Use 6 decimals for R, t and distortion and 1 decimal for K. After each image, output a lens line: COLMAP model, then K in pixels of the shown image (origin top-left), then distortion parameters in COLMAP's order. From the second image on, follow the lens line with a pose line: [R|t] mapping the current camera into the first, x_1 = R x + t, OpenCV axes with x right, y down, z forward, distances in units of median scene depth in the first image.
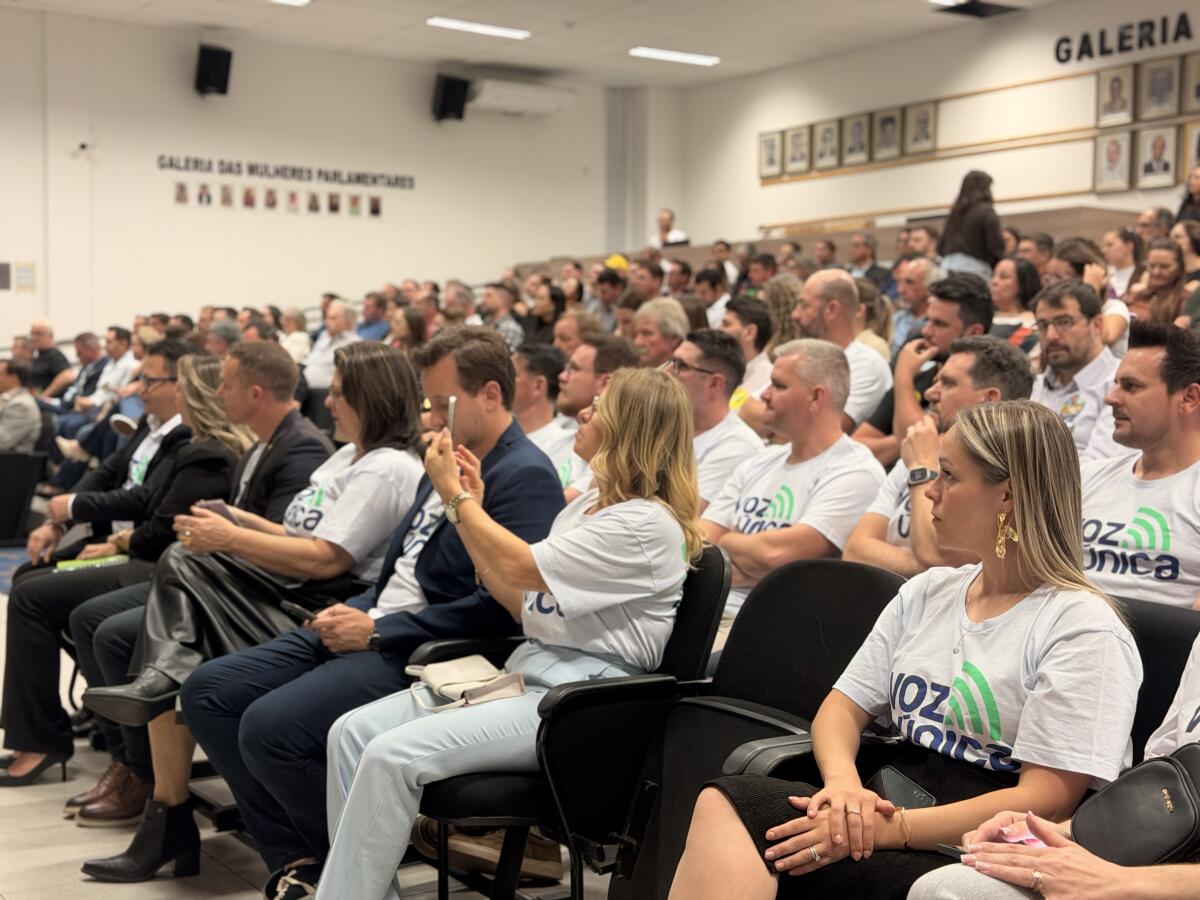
lens RADIAL K [[1660.6, 0, 594.2], [0, 1660.6, 442.8], [0, 0, 1]] dist [0.139463, 0.000000]
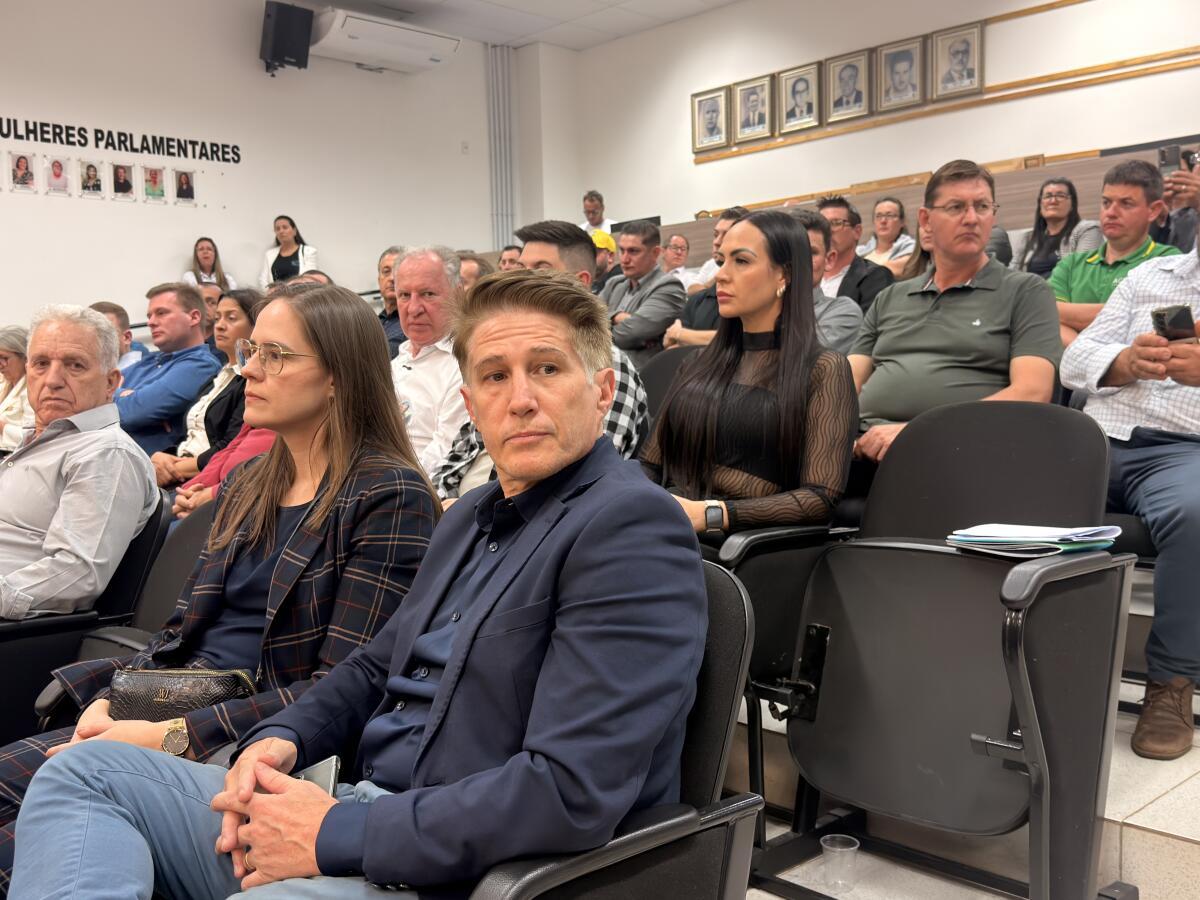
lens RADIAL K [[1181.7, 0, 575.9], [0, 1181.7, 458.5], [0, 0, 1]] dist [0.046276, 0.000000]
pose [[0.984881, -0.046374, 0.166911, -0.058563], [0.041784, 0.998648, 0.030912, -0.035638], [-0.168119, -0.023470, 0.985487, 0.478292]]
